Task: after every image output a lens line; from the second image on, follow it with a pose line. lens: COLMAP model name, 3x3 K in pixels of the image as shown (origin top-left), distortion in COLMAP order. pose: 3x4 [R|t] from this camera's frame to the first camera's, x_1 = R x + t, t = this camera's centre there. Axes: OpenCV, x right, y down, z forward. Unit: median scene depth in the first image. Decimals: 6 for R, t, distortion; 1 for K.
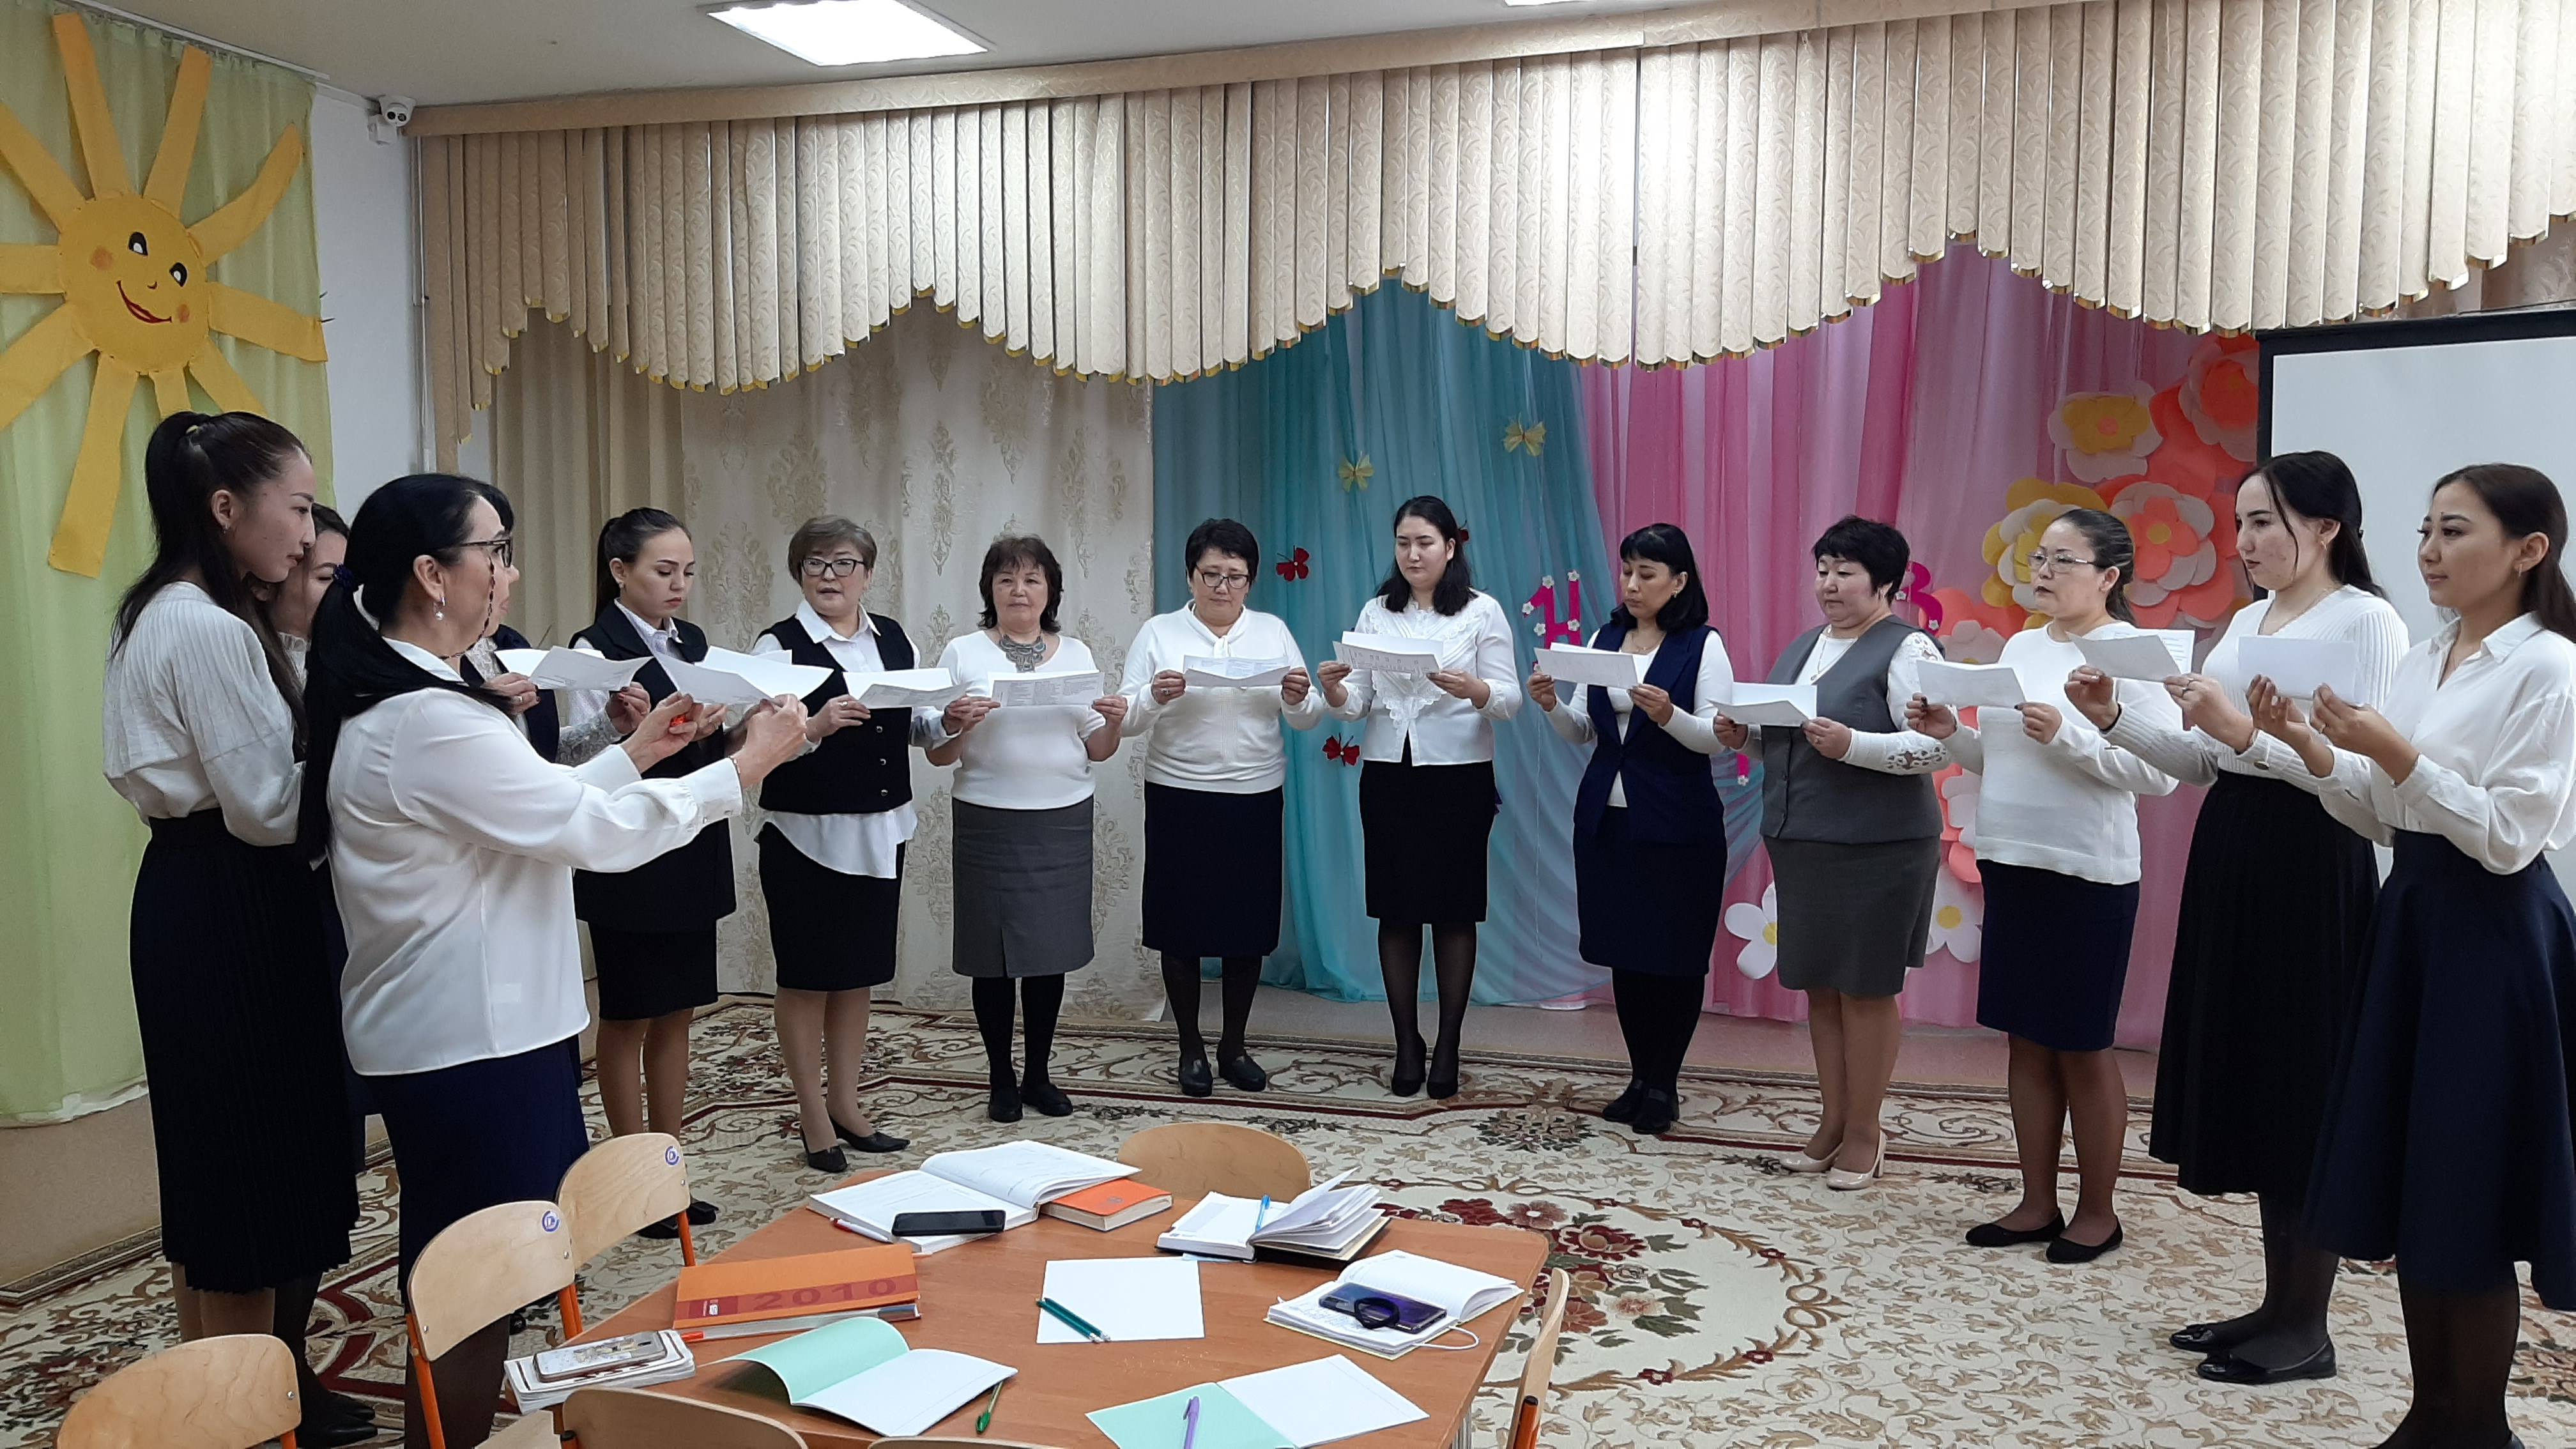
lens RADIAL K [[1968.3, 0, 1267.4], [0, 1968.3, 723.2], [0, 0, 1]] dist [0.052770, -0.101457]
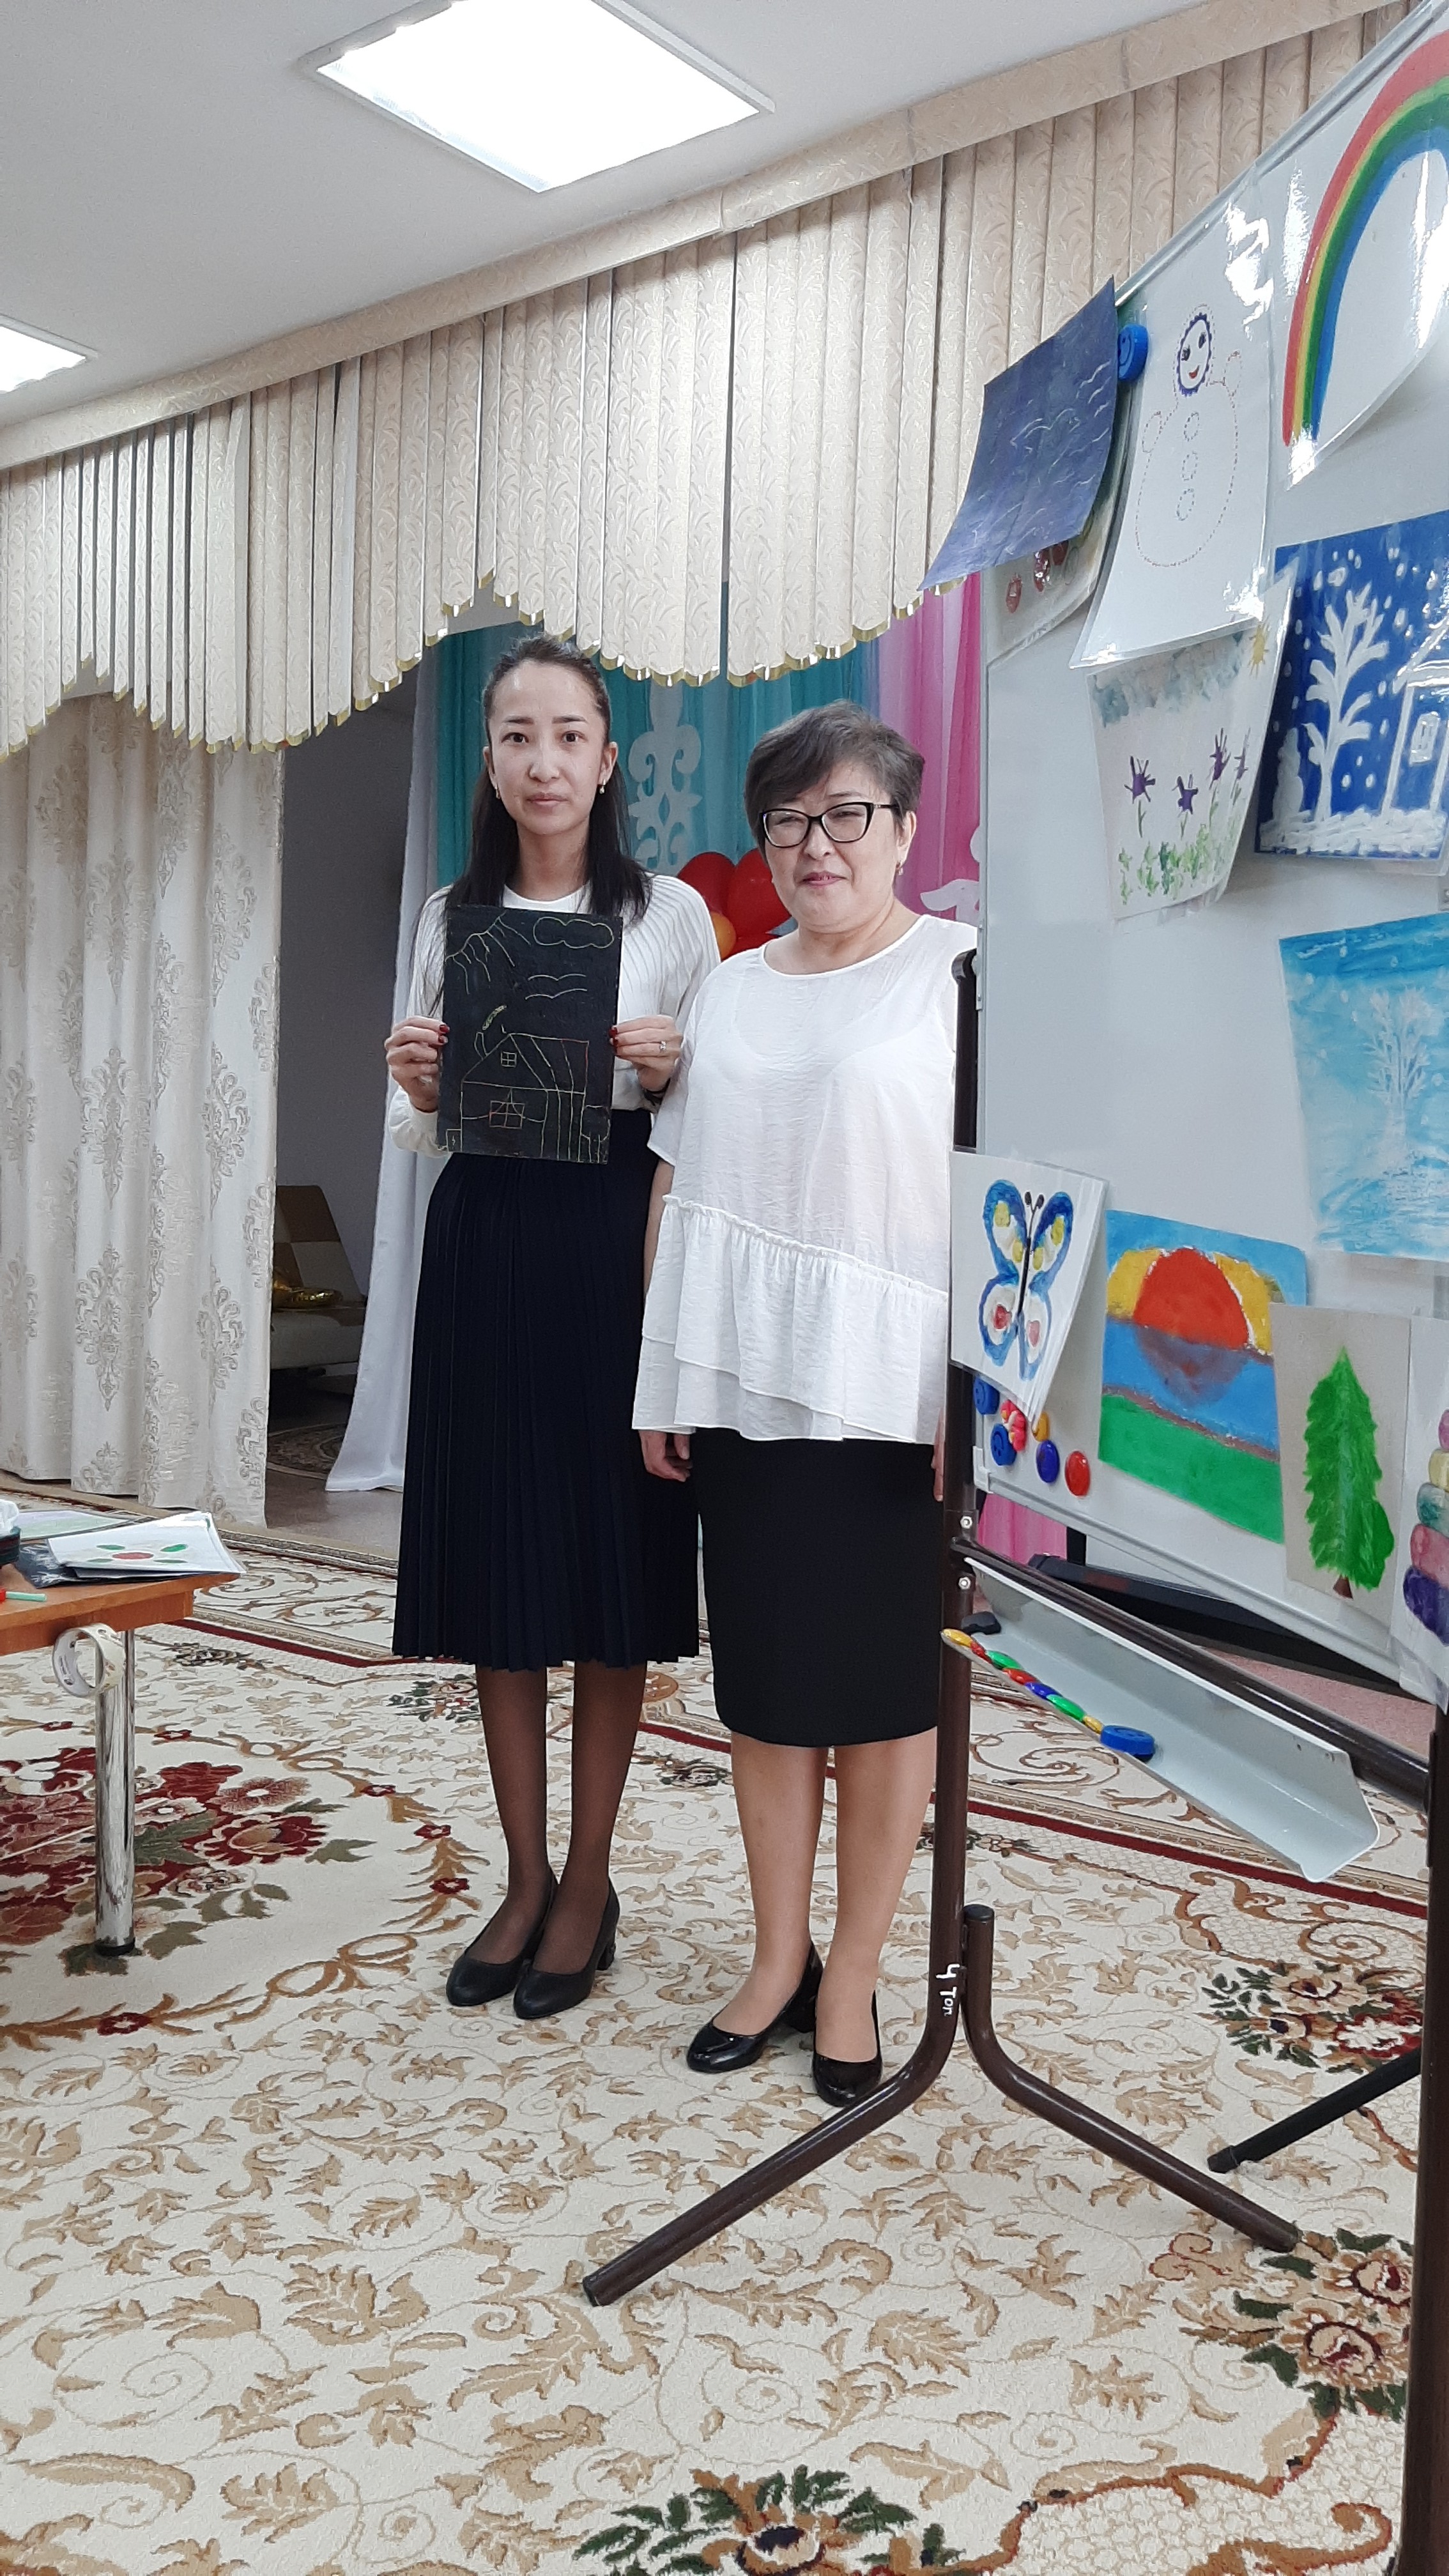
lens RADIAL K [[1968.3, 0, 781.4], [0, 1968.3, 1319.4], [0, 0, 1]] dist [0.052770, -0.101457]
pose [[0.950315, 0.054212, -0.306533, 0.426957], [-0.055383, 0.998453, 0.004883, 0.049934], [0.306323, 0.012336, 0.951848, 0.297842]]
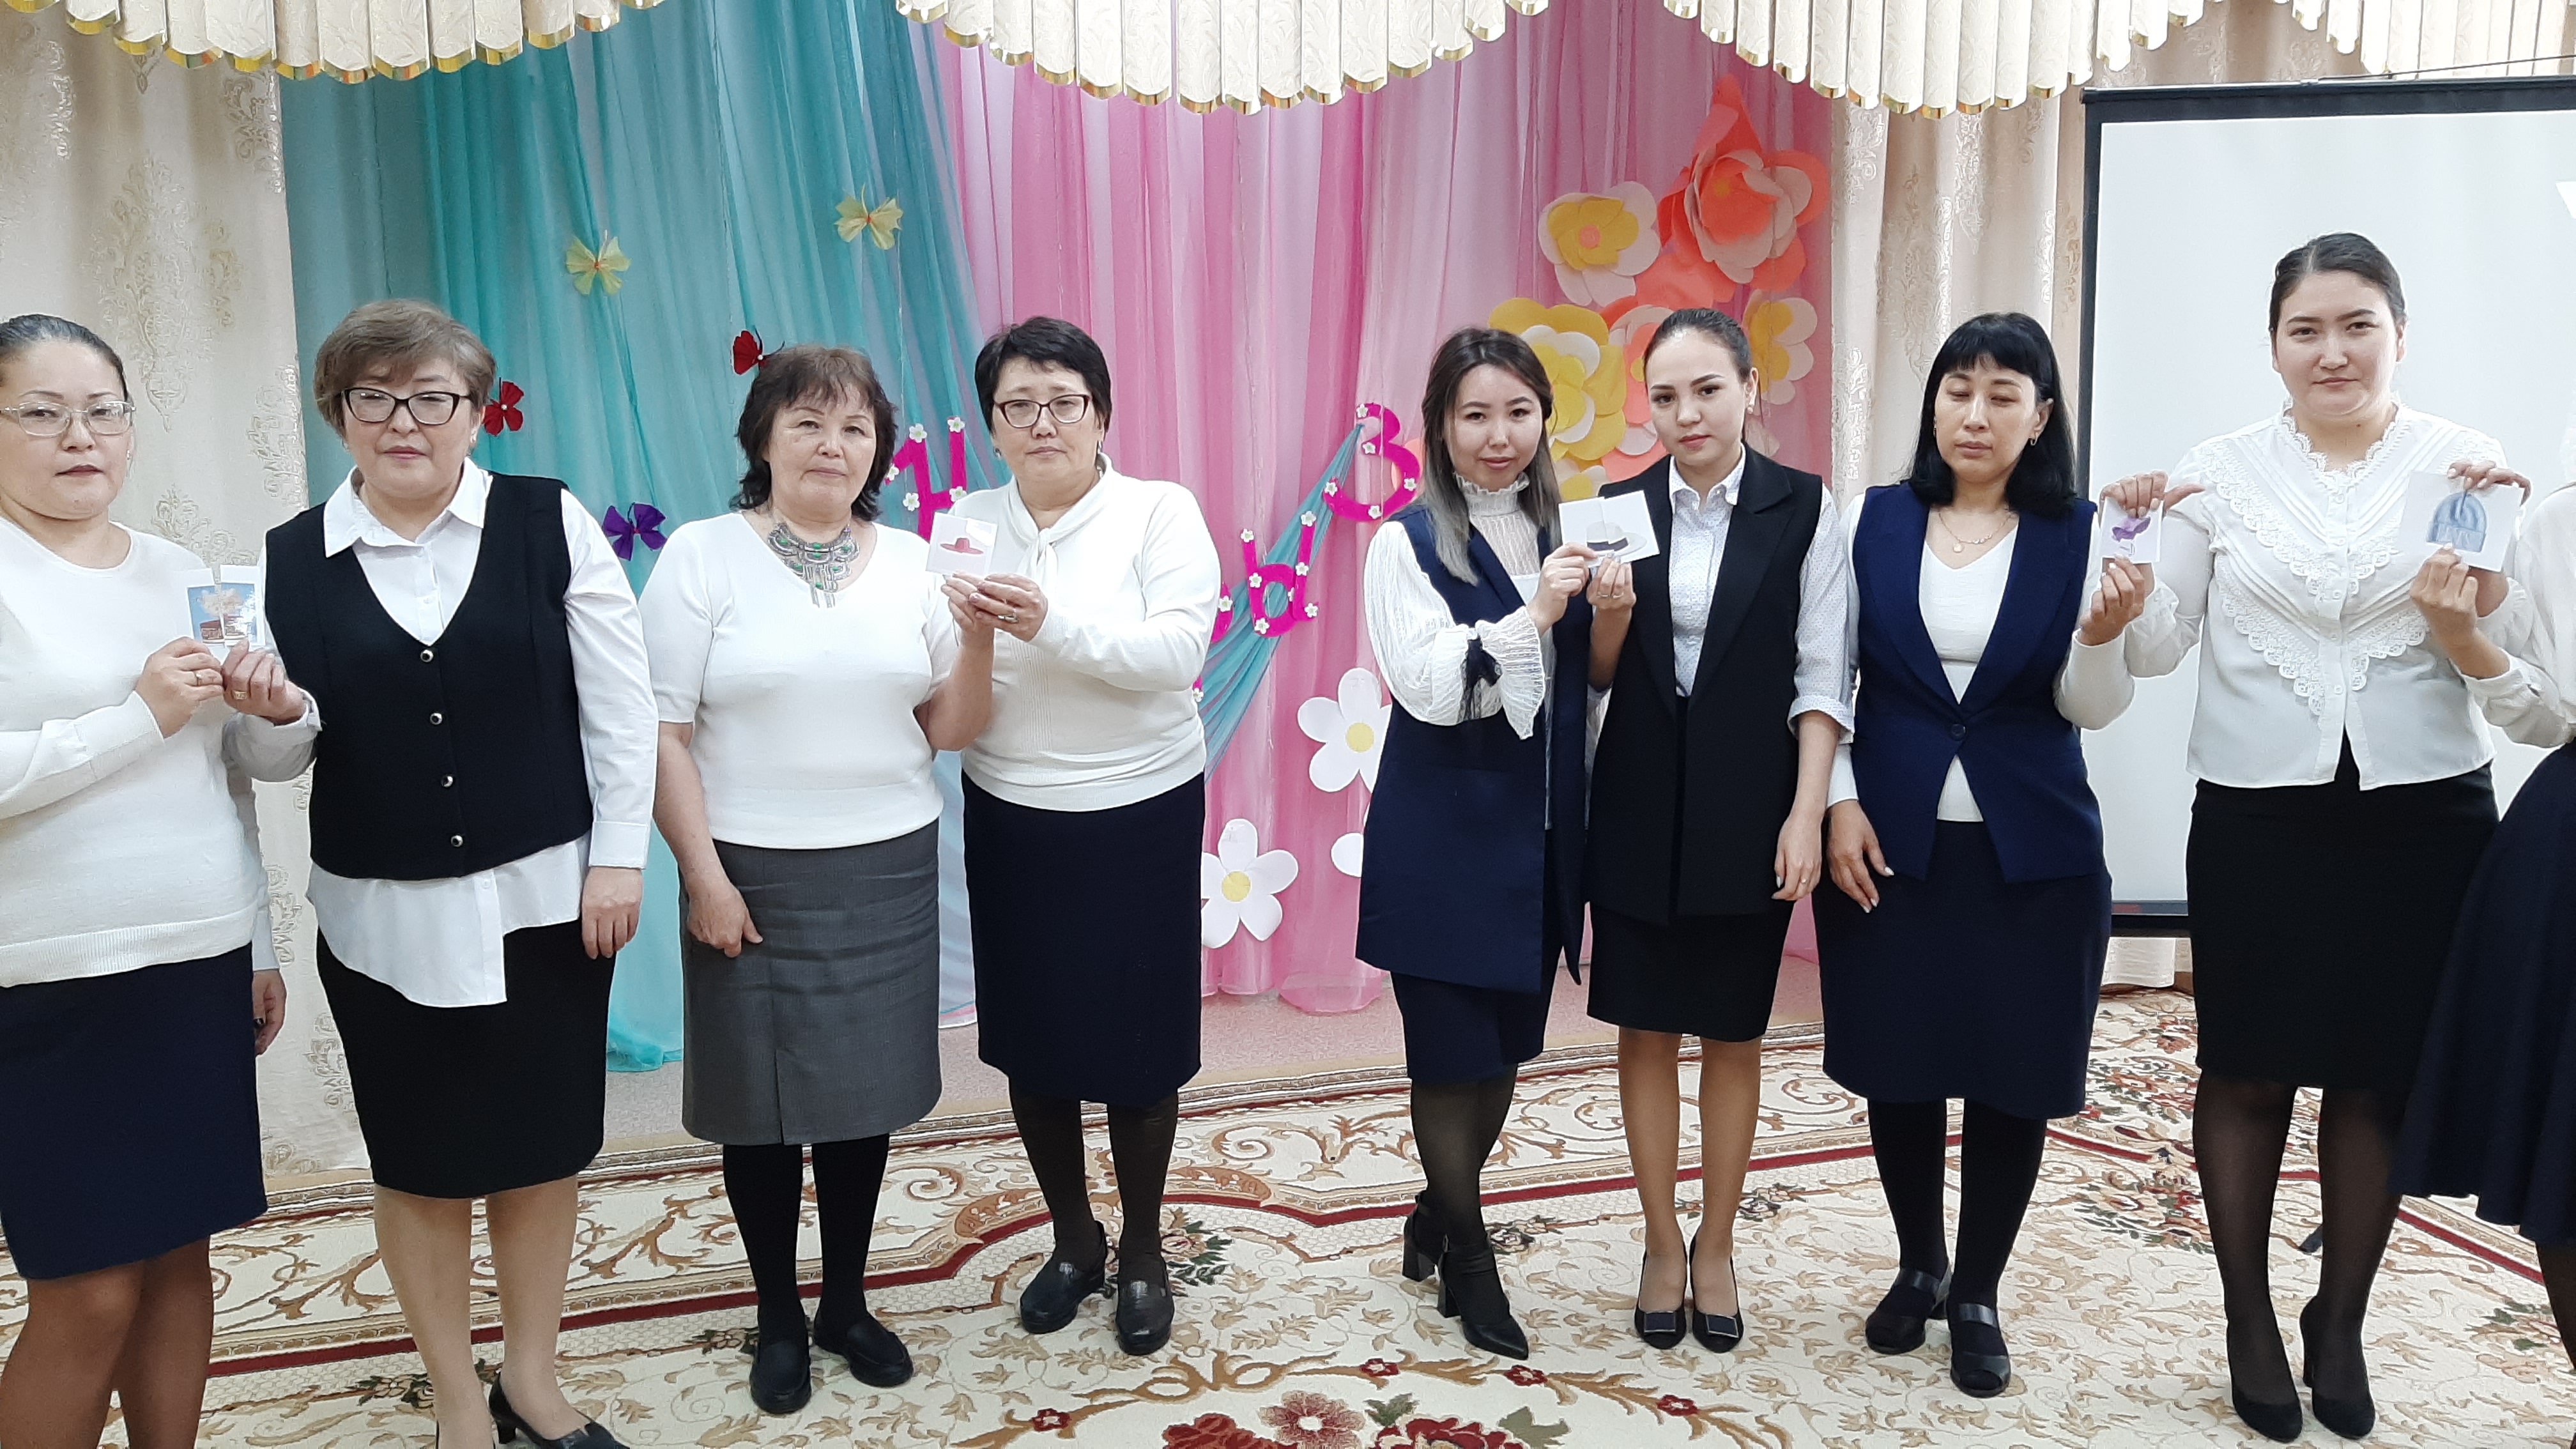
lens RADIAL K [[1968.3, 0, 1273.0], [0, 1968.3, 722.3], [0, 0, 1]] dist [0.052770, -0.101457]
pose [[0.833567, -0.089139, 0.545180, -0.169264], [0.052193, 0.995189, 0.082917, -0.023709], [-0.549948, -0.040662, 0.834209, 0.396735]]
